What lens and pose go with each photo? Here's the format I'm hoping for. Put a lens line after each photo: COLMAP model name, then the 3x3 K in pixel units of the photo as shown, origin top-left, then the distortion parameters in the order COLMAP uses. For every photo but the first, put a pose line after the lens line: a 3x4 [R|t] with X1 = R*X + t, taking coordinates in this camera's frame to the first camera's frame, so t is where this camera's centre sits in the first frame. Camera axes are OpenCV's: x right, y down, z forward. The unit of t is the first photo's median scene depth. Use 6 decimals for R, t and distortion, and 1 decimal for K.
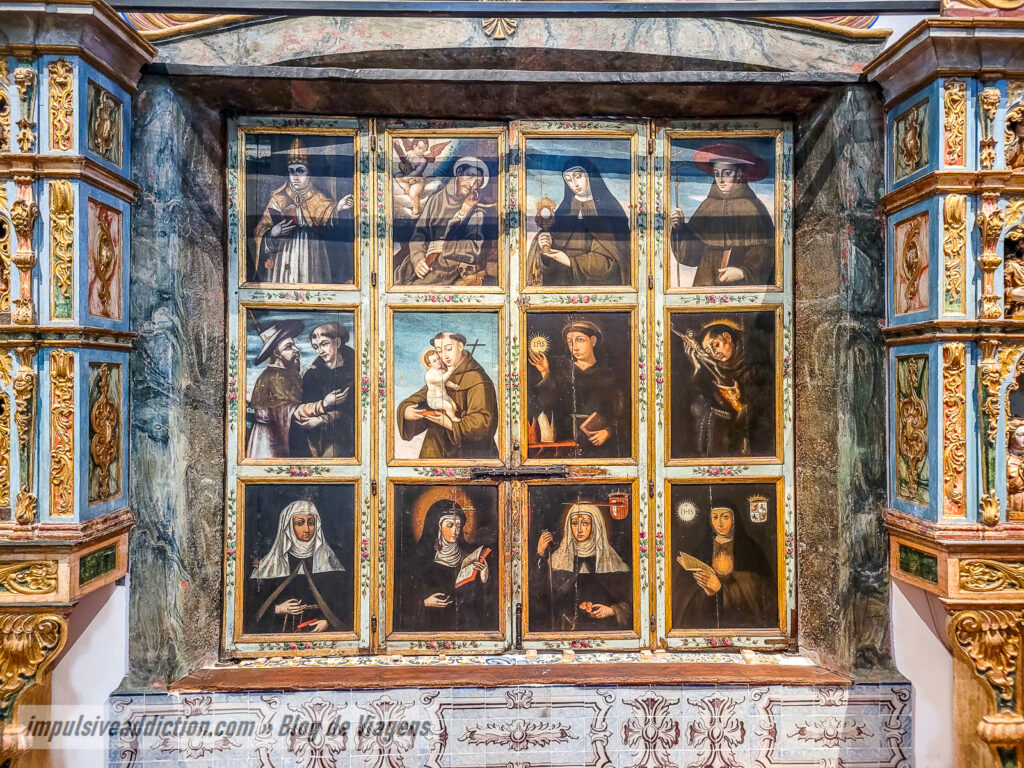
lens RADIAL K [[762.4, 0, 522.7], [0, 762.4, 382.7], [0, 0, 1]] dist [0.039369, -0.003437]
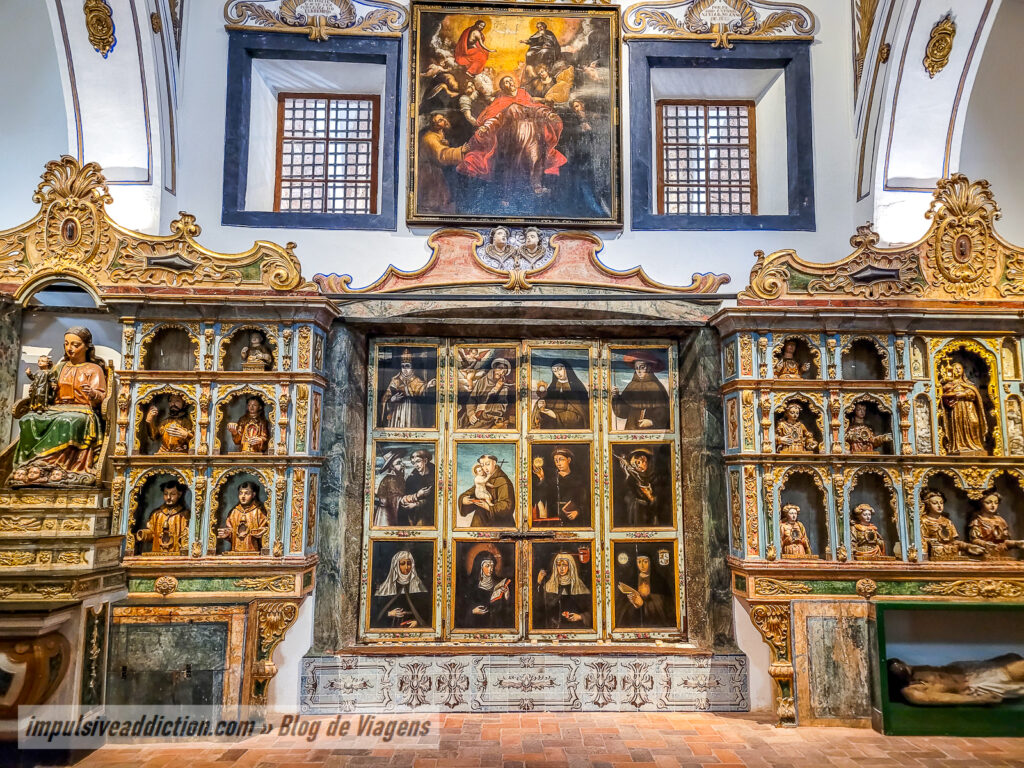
lens RADIAL K [[762.4, 0, 522.7], [0, 762.4, 382.7], [0, 0, 1]] dist [0.039369, -0.003437]
pose [[0.999983, 0.002860, -0.005085, -0.006938], [-0.003451, 0.992733, -0.120291, -0.019975], [0.004704, 0.120306, 0.992726, -0.799582]]
